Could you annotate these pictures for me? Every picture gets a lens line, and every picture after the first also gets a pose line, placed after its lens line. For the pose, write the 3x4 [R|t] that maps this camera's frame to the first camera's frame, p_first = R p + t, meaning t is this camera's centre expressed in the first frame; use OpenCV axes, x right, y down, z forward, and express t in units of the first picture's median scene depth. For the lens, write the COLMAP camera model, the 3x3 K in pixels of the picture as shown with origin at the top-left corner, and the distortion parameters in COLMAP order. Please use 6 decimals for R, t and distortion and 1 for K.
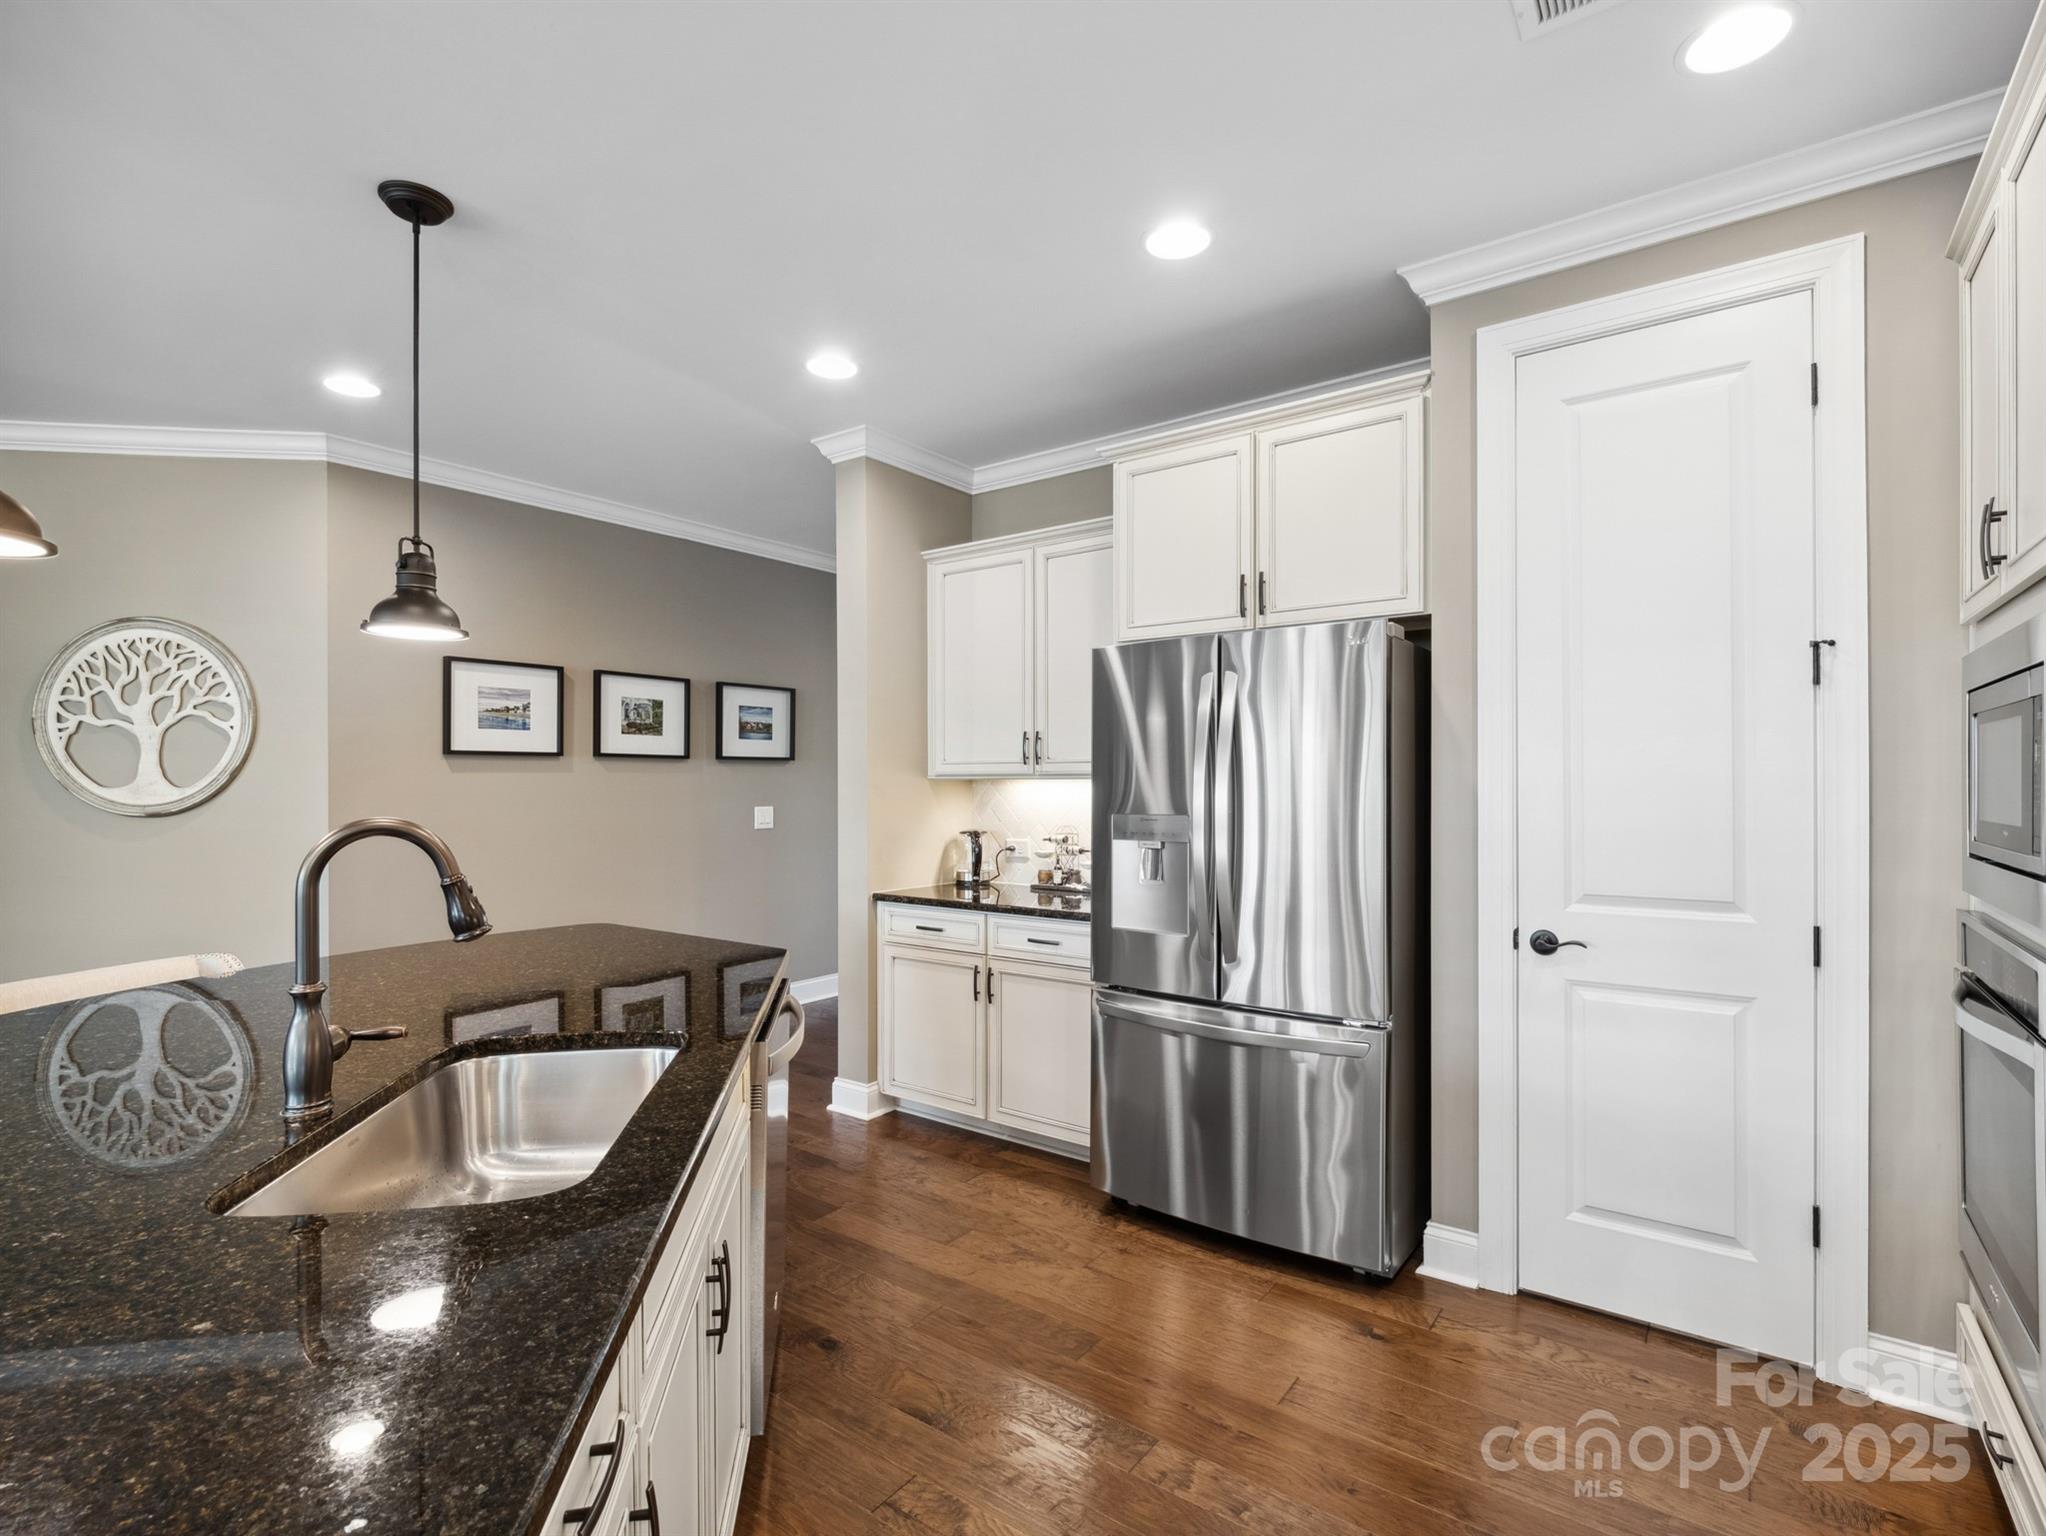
lens RADIAL K [[987.8, 0, 1021.6], [0, 987.8, 783.6], [0, 0, 1]] dist [0.003254, -0.000895]
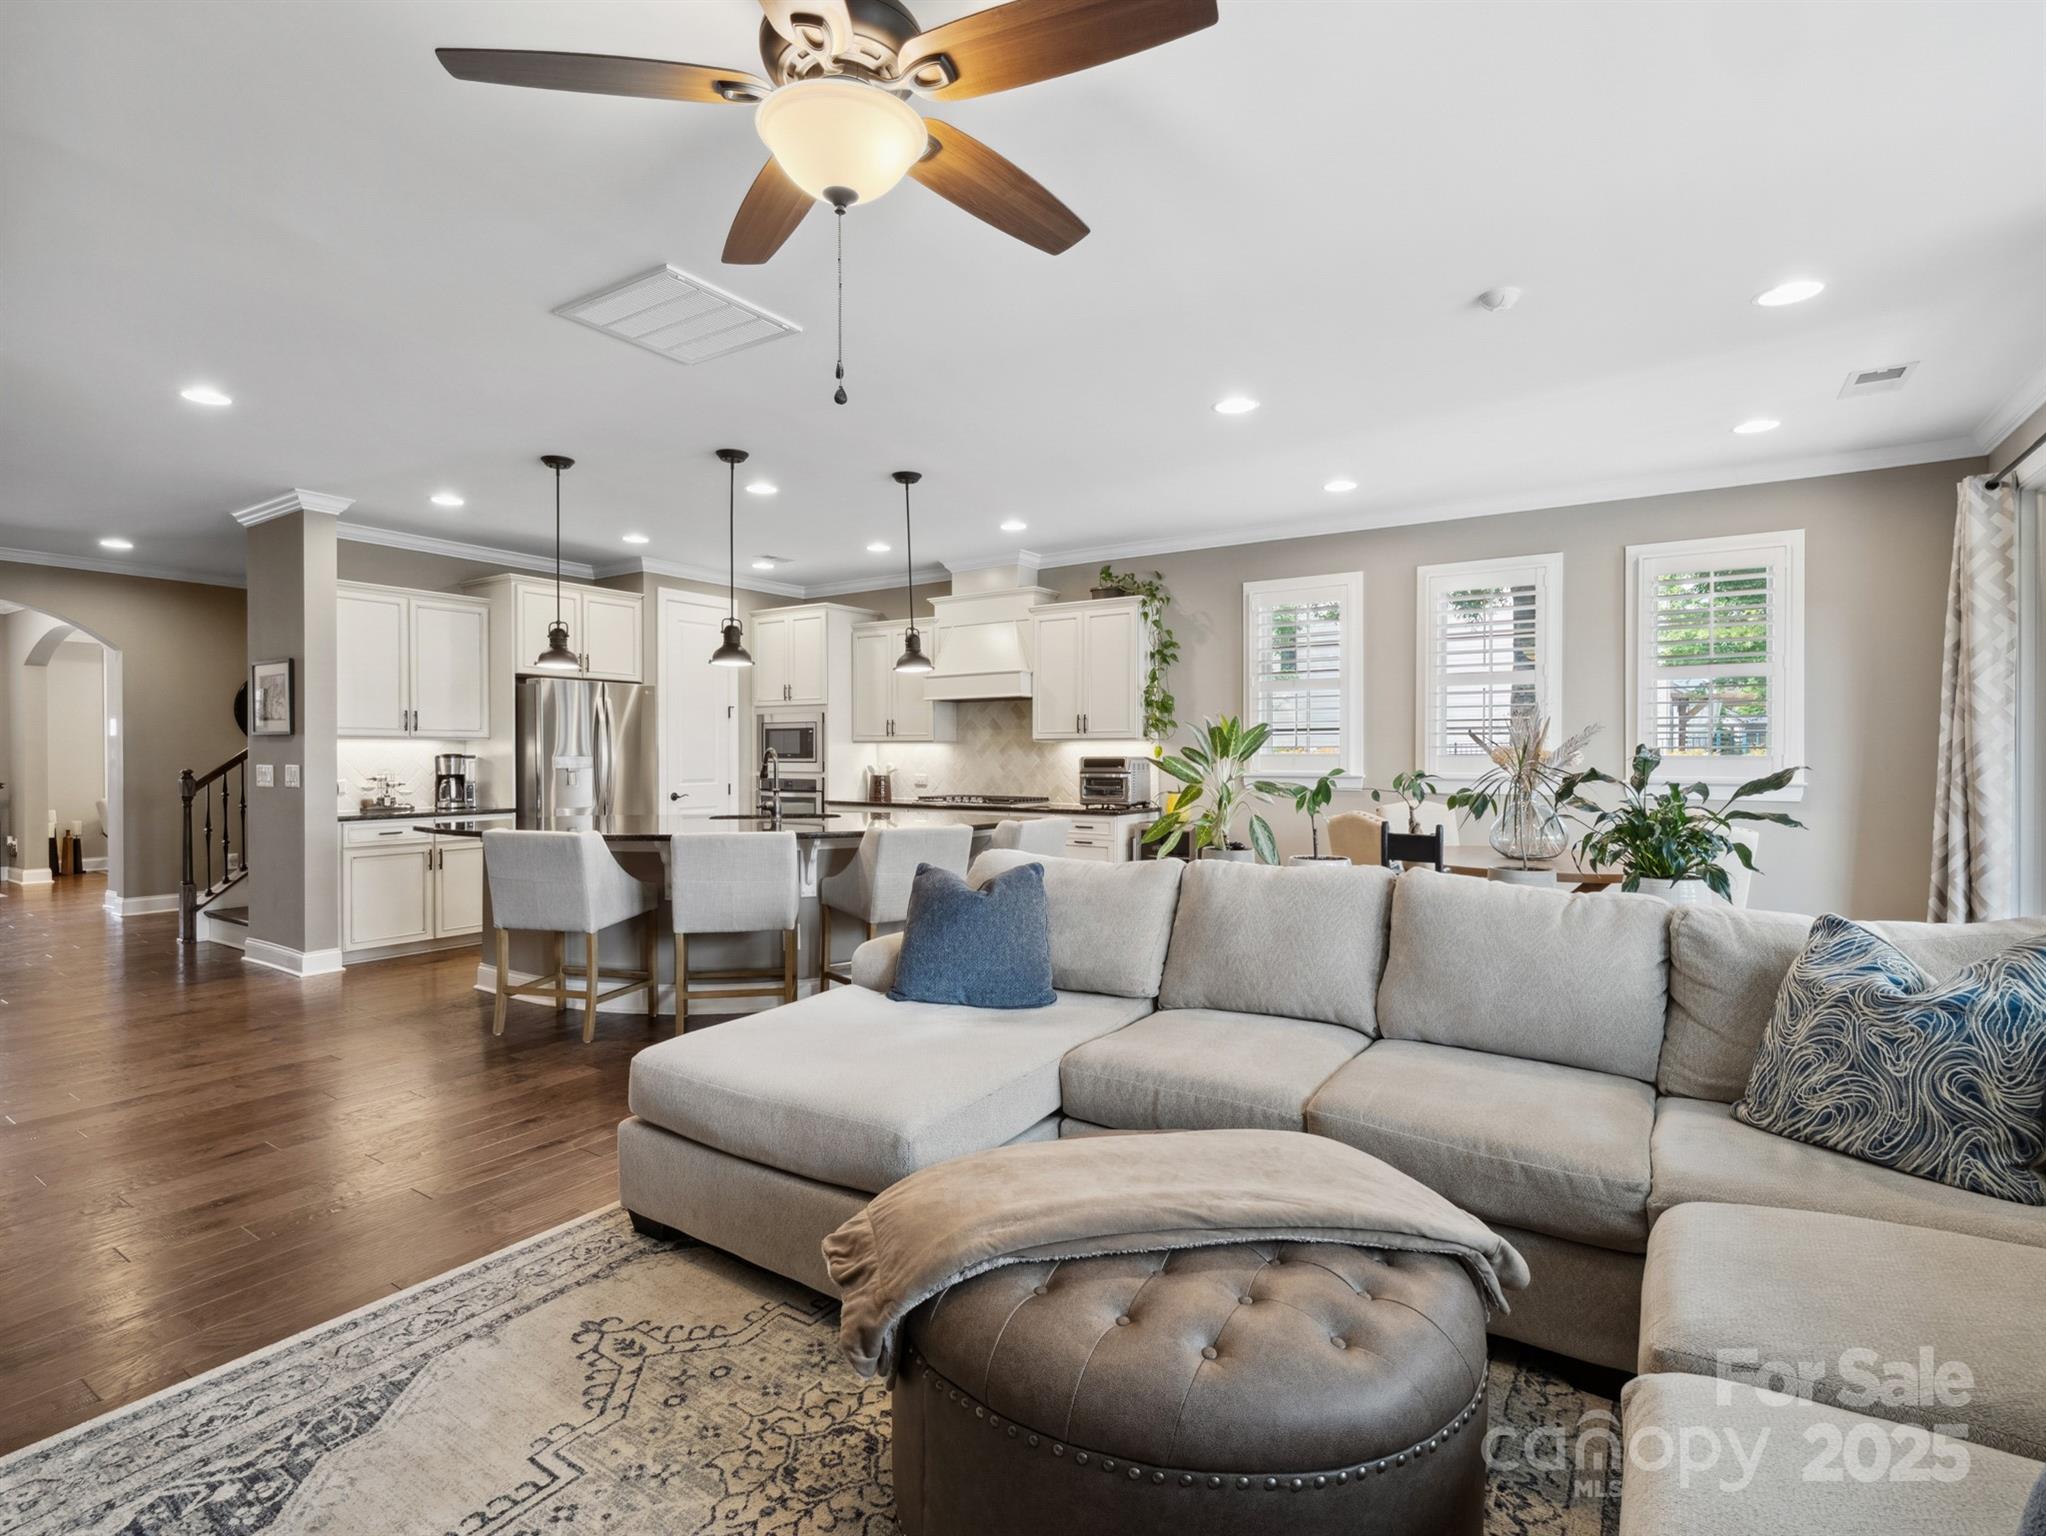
lens RADIAL K [[987.8, 0, 986.3], [0, 987.8, 772.7], [0, 0, 1]] dist [0.003254, -0.000895]
pose [[-0.043834, -0.021160, 0.998815, -1.538851], [0.001563, 0.999773, 0.021249, 0.014749], [-0.999038, 0.002492, -0.043791, 0.103325]]
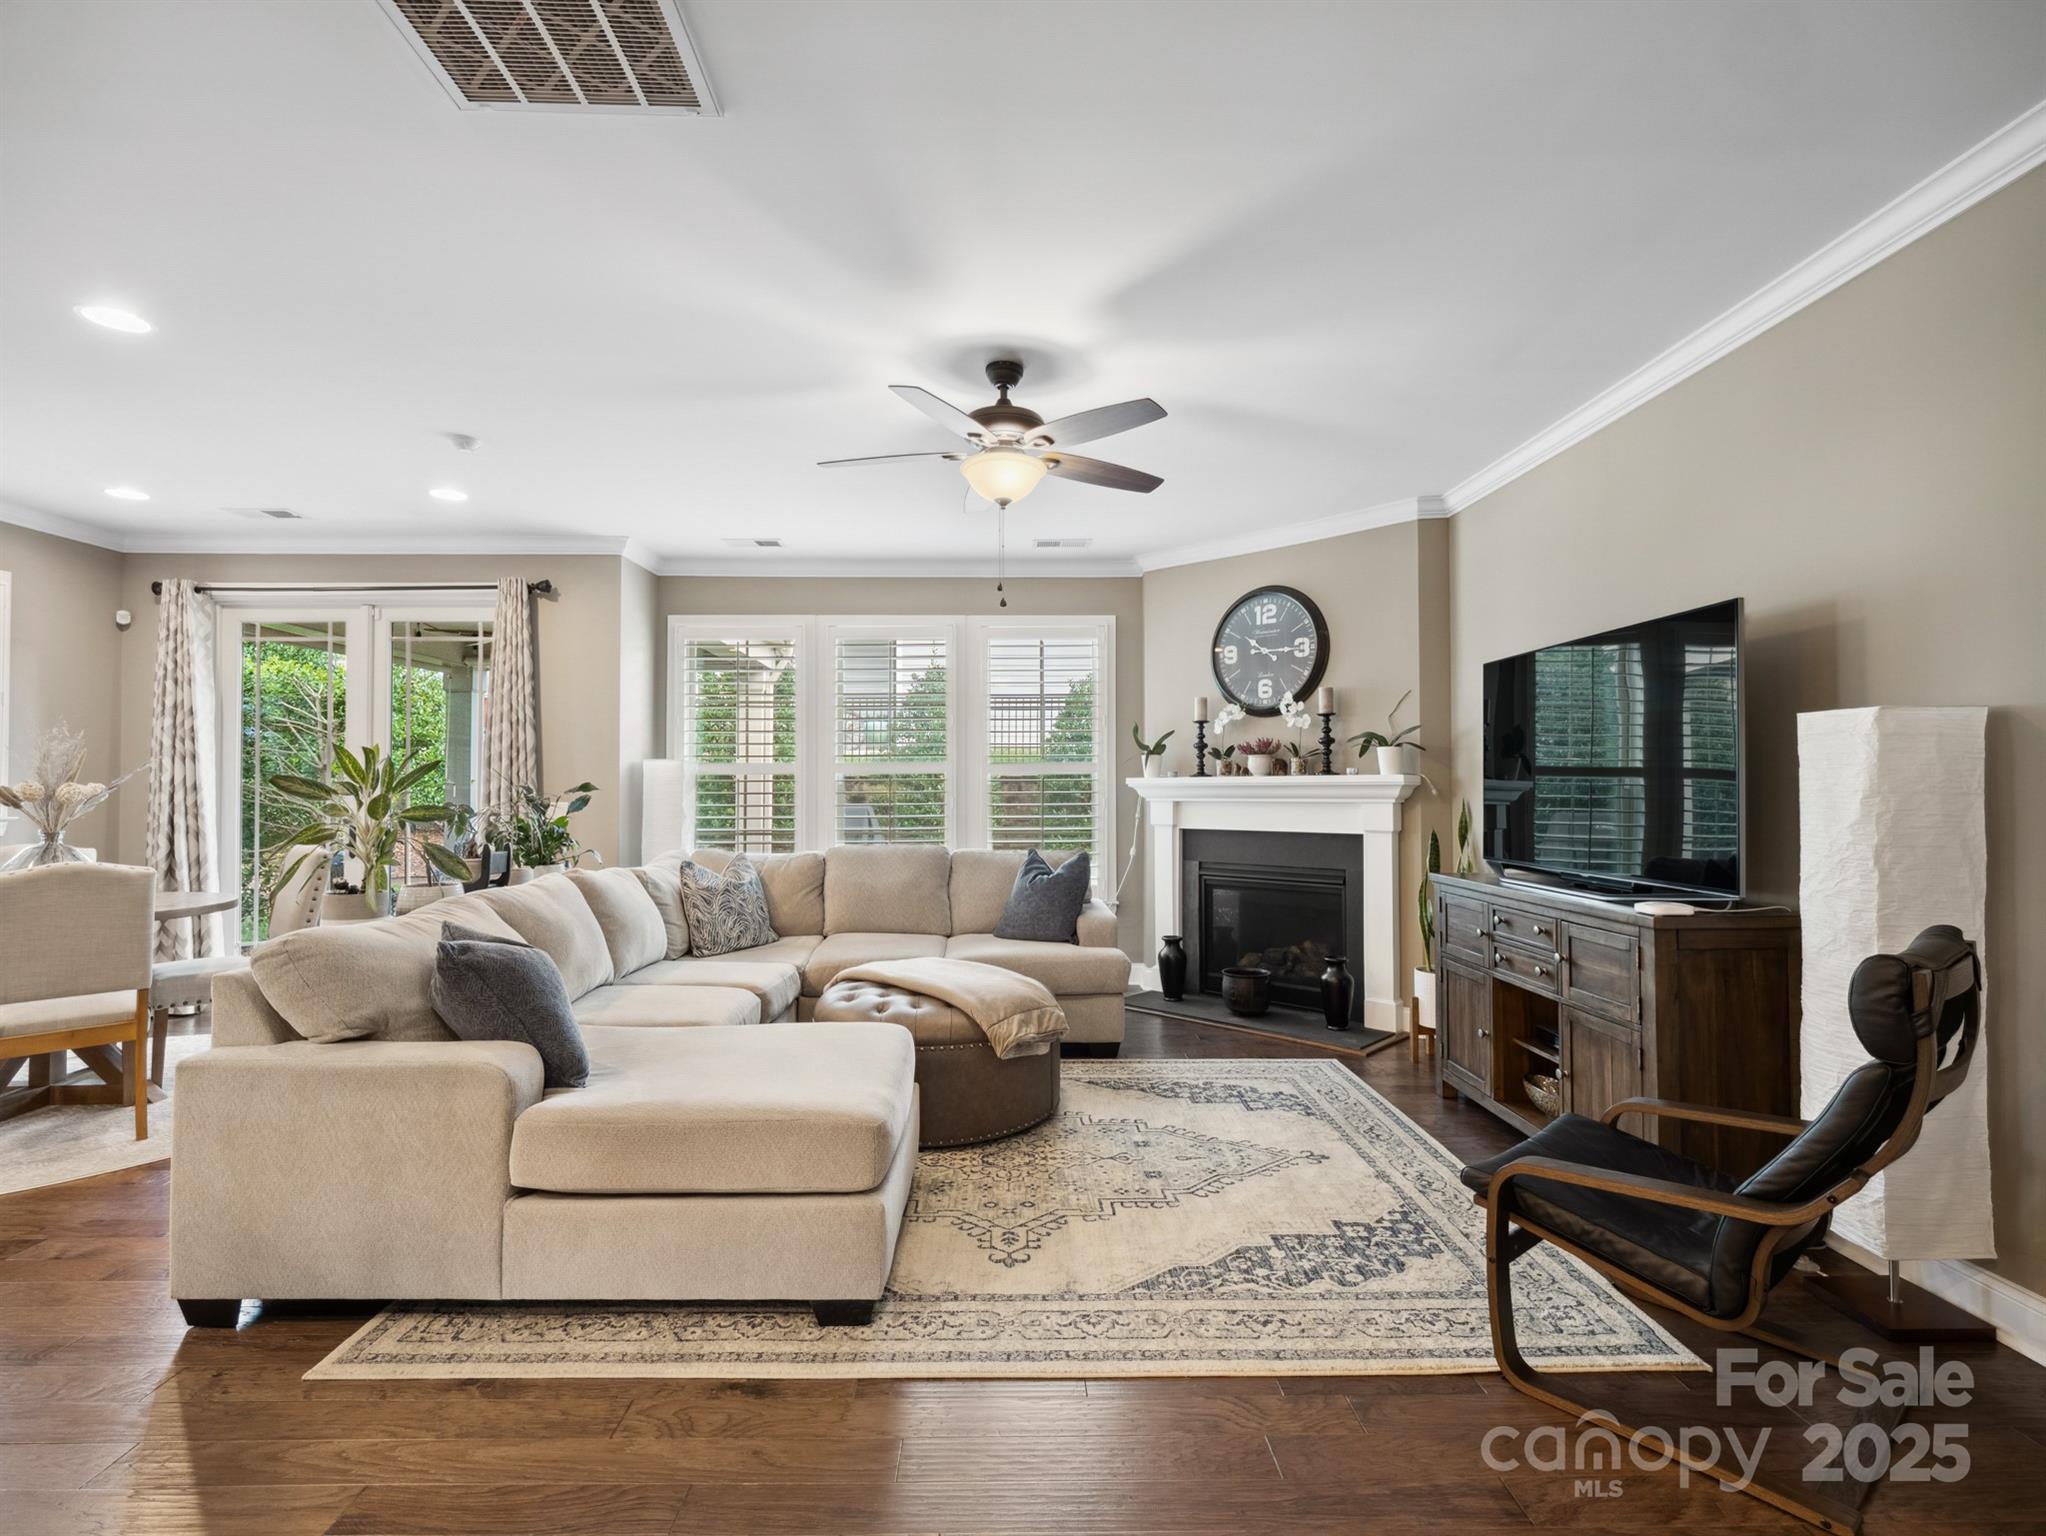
lens RADIAL K [[987.8, 0, 1005.9], [0, 987.8, 768.4], [0, 0, 1]] dist [0.003254, -0.000895]
pose [[-0.796159, -0.010546, -0.604995, -0.657939], [0.000398, 0.999839, -0.017952, 0.015642], [0.605087, -0.014533, -0.796027, 0.770199]]
